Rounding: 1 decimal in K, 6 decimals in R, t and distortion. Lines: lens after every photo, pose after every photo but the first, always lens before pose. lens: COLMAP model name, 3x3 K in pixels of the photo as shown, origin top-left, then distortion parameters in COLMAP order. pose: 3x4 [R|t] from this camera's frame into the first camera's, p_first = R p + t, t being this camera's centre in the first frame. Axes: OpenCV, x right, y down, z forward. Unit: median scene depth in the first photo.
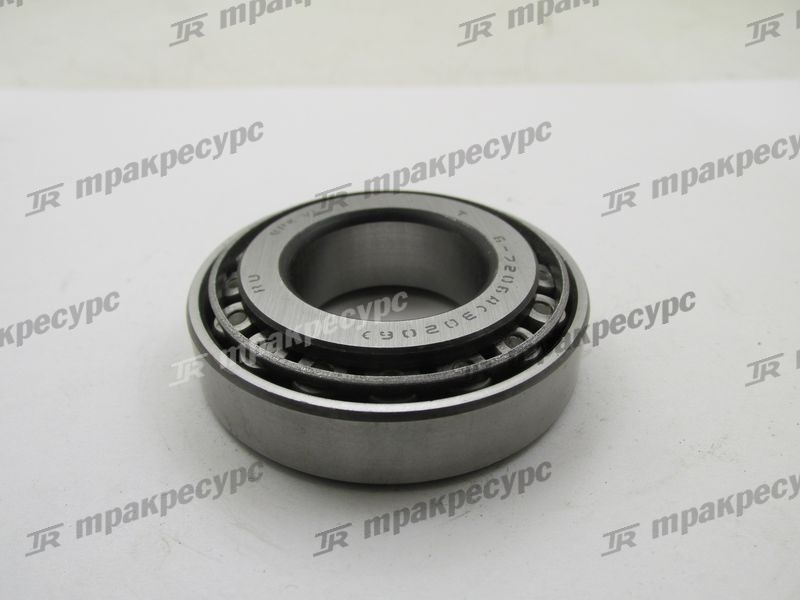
lens RADIAL K [[663.6, 0, 395.1], [0, 663.6, 301.7], [0, 0, 1]] dist [0.002991, 0.007968]
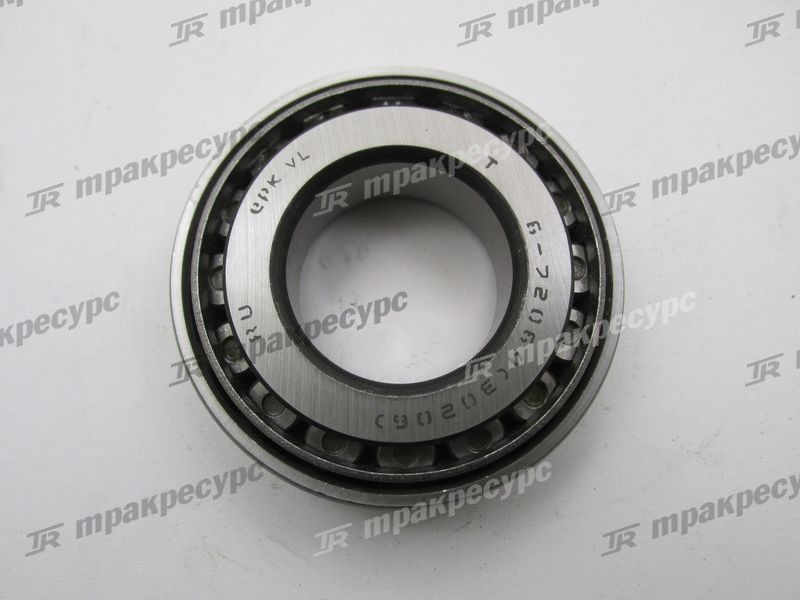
lens RADIAL K [[663.6, 0, 395.9], [0, 663.6, 300.5], [0, 0, 1]] dist [0.002991, 0.007968]
pose [[0.999709, -0.005004, 0.023592, -0.039450], [-0.012772, 0.719942, 0.693917, -0.706570], [-0.020457, -0.694016, 0.719669, 0.414193]]
